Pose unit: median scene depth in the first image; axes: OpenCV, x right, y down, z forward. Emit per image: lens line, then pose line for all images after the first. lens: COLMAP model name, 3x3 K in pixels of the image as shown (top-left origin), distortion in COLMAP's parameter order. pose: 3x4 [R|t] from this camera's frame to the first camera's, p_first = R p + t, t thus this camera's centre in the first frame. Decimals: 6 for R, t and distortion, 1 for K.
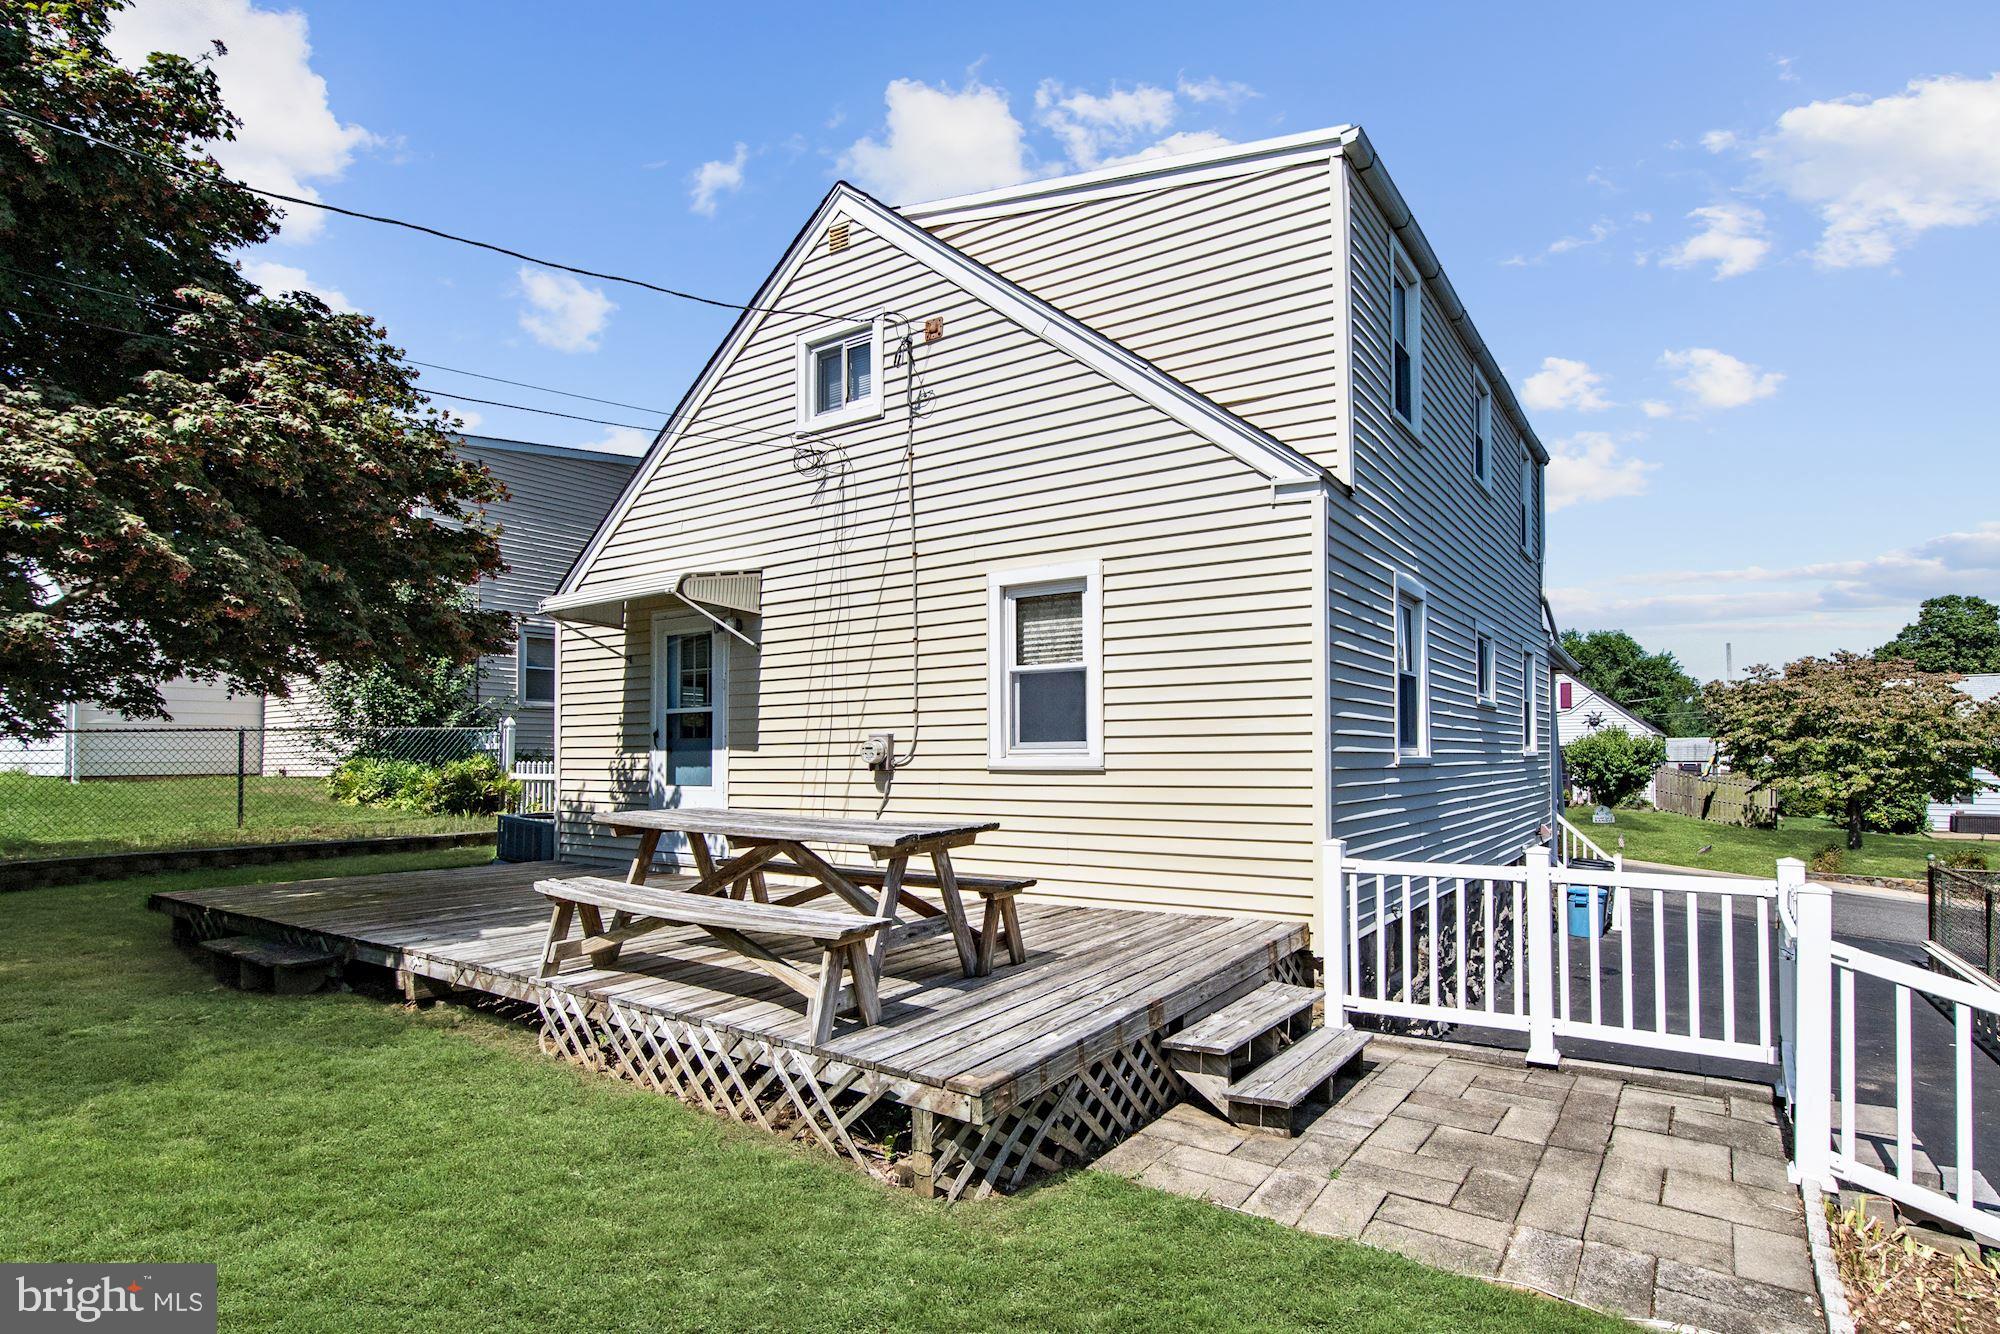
lens RADIAL K [[1037.7, 0, 1013.0], [0, 1037.7, 744.5], [0, 0, 1]] dist [-0.009099, 0.001455]
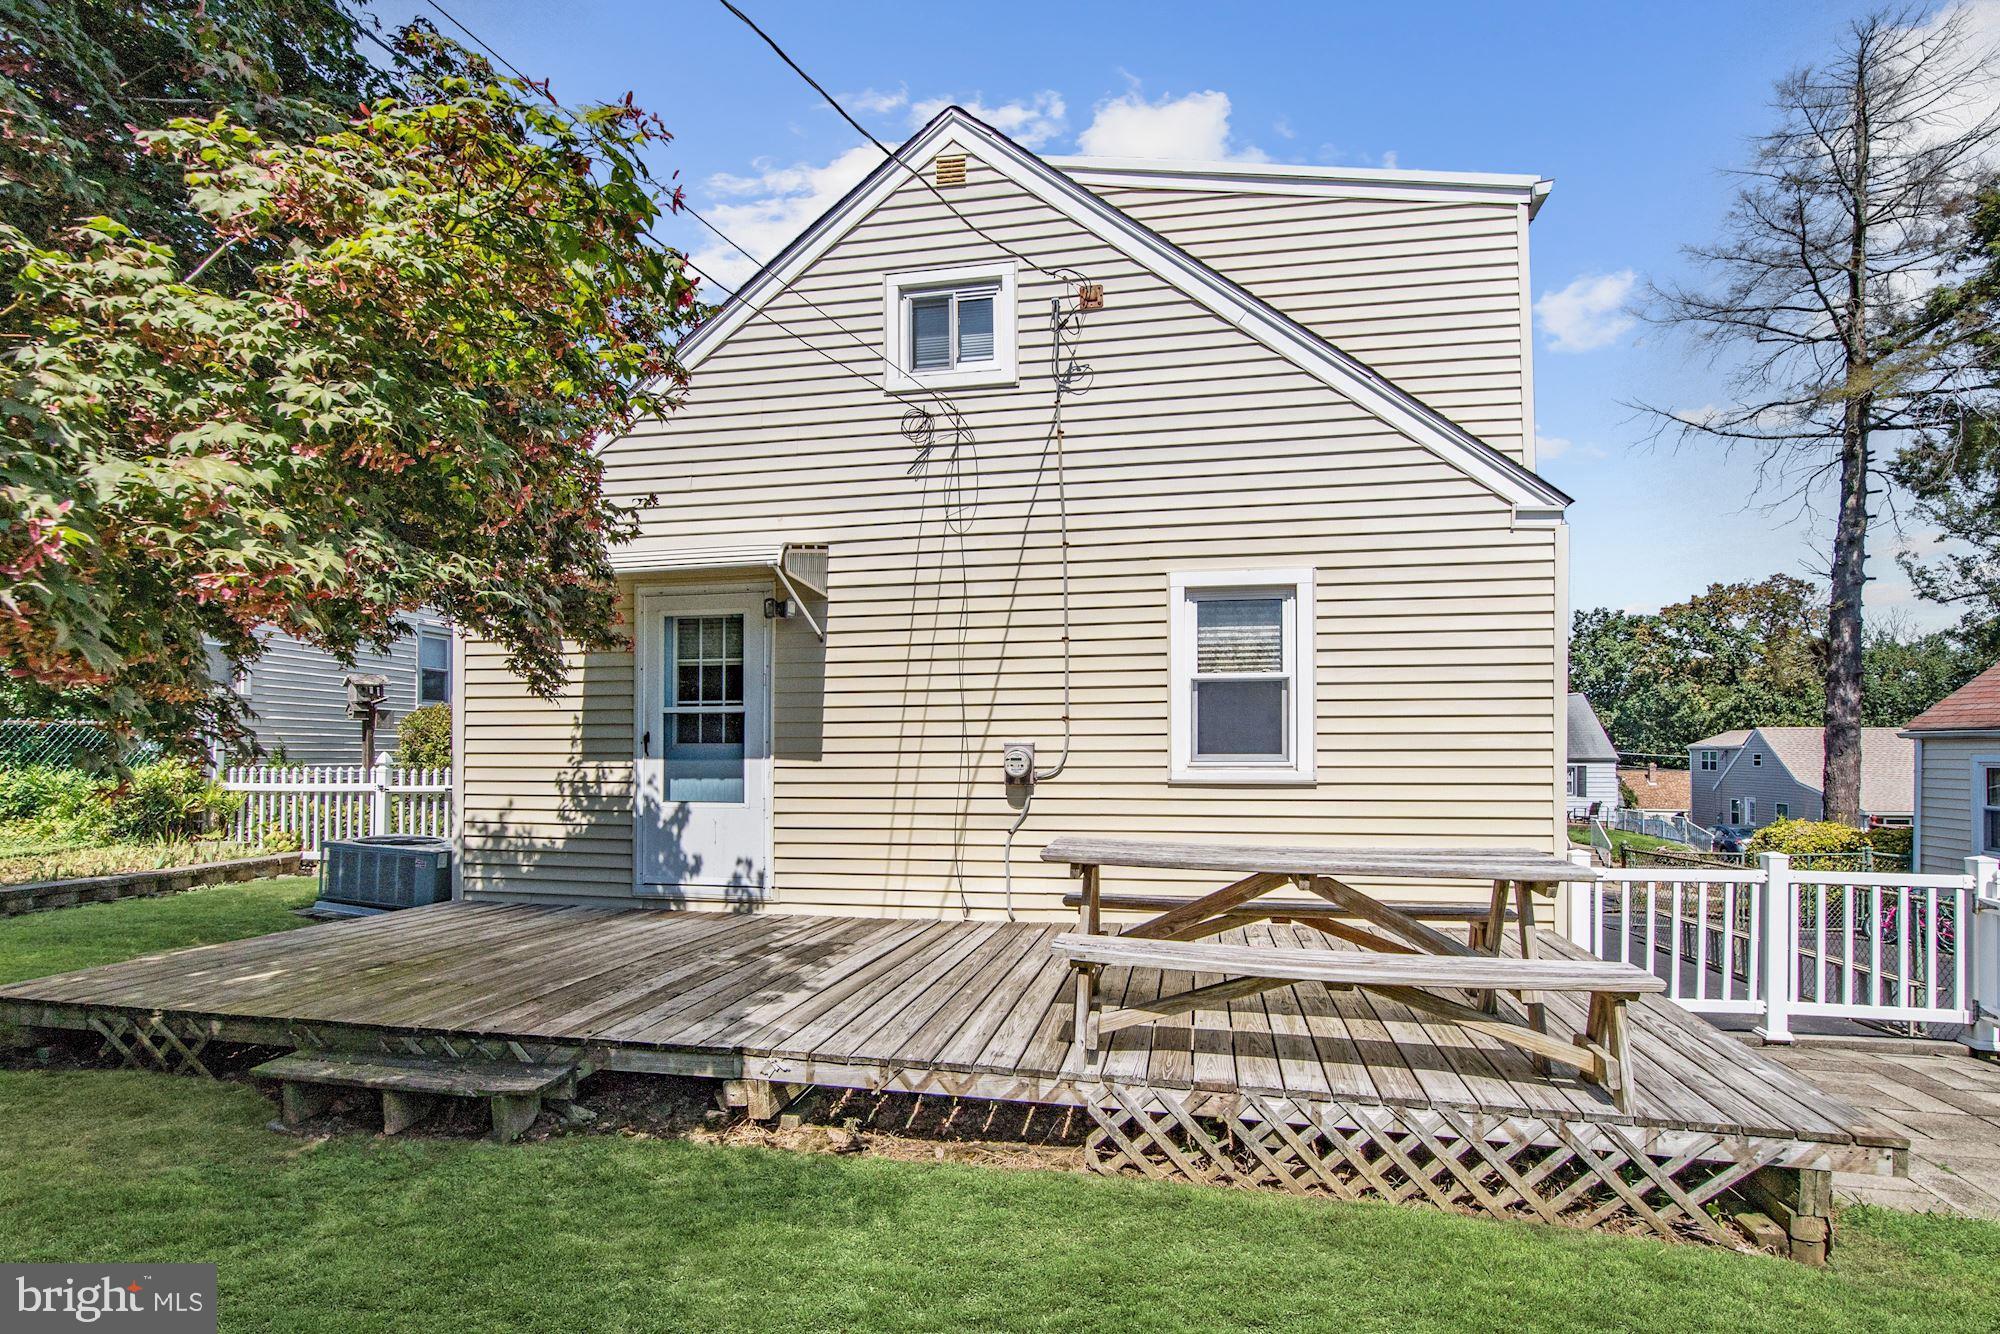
lens RADIAL K [[1037.7, 0, 1003.0], [0, 1037.7, 745.9], [0, 0, 1]] dist [-0.009099, 0.001455]
pose [[0.922373, 0.005593, 0.386260, -0.492054], [-0.007650, 0.999964, 0.003787, -0.011121], [-0.386225, -0.006448, 0.922382, 0.190364]]
